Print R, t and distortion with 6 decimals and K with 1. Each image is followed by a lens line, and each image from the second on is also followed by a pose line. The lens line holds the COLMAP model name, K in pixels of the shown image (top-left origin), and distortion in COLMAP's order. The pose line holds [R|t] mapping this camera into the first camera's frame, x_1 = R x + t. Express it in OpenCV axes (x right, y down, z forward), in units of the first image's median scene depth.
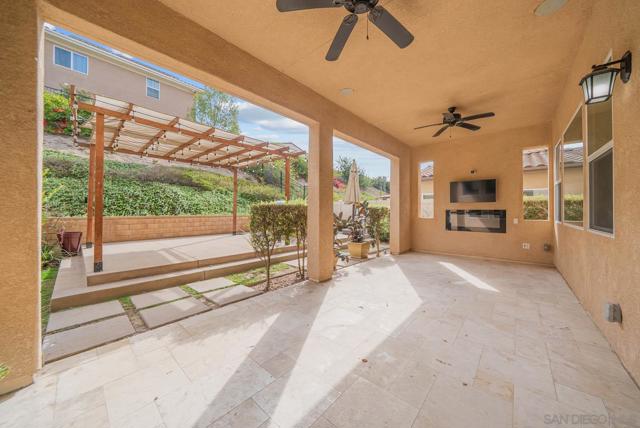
lens RADIAL K [[220.9, 0, 323.1], [0, 220.9, 210.3], [0, 0, 1]] dist [-0.001709, 0.000422]
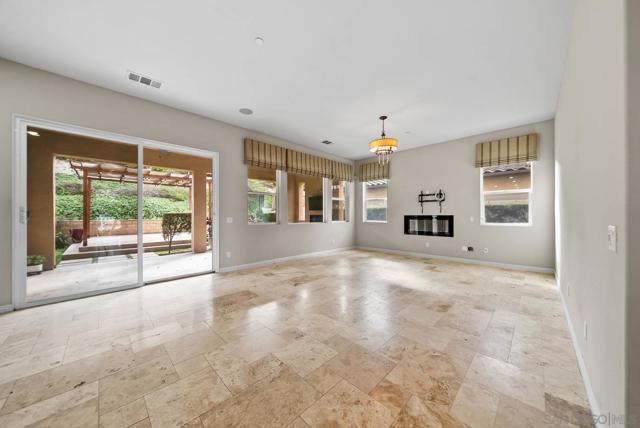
lens RADIAL K [[220.9, 0, 320.2], [0, 220.9, 214.9], [0, 0, 1]] dist [-0.001709, 0.000422]
pose [[0.998521, 0.000653, -0.054361, 0.484704], [-0.001032, 0.999975, -0.006943, 0.002477], [0.054356, 0.006989, 0.998497, -0.353497]]
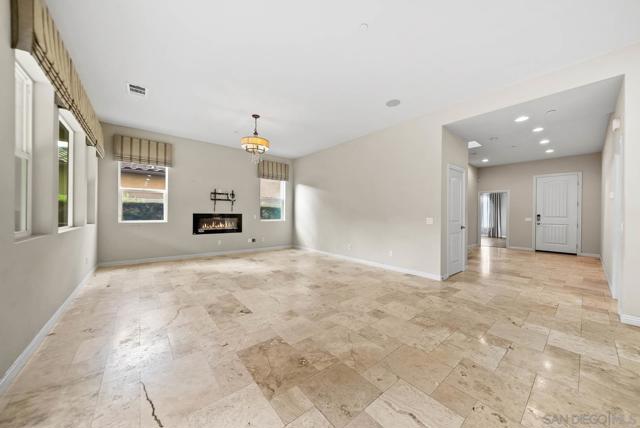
lens RADIAL K [[220.9, 0, 321.5], [0, 220.9, 215.0], [0, 0, 1]] dist [-0.001709, 0.000422]
pose [[0.152180, -0.000260, 0.988353, -0.908315], [-0.002357, 0.999997, 0.000626, -0.001297], [-0.988350, -0.002425, 0.152179, 0.745703]]
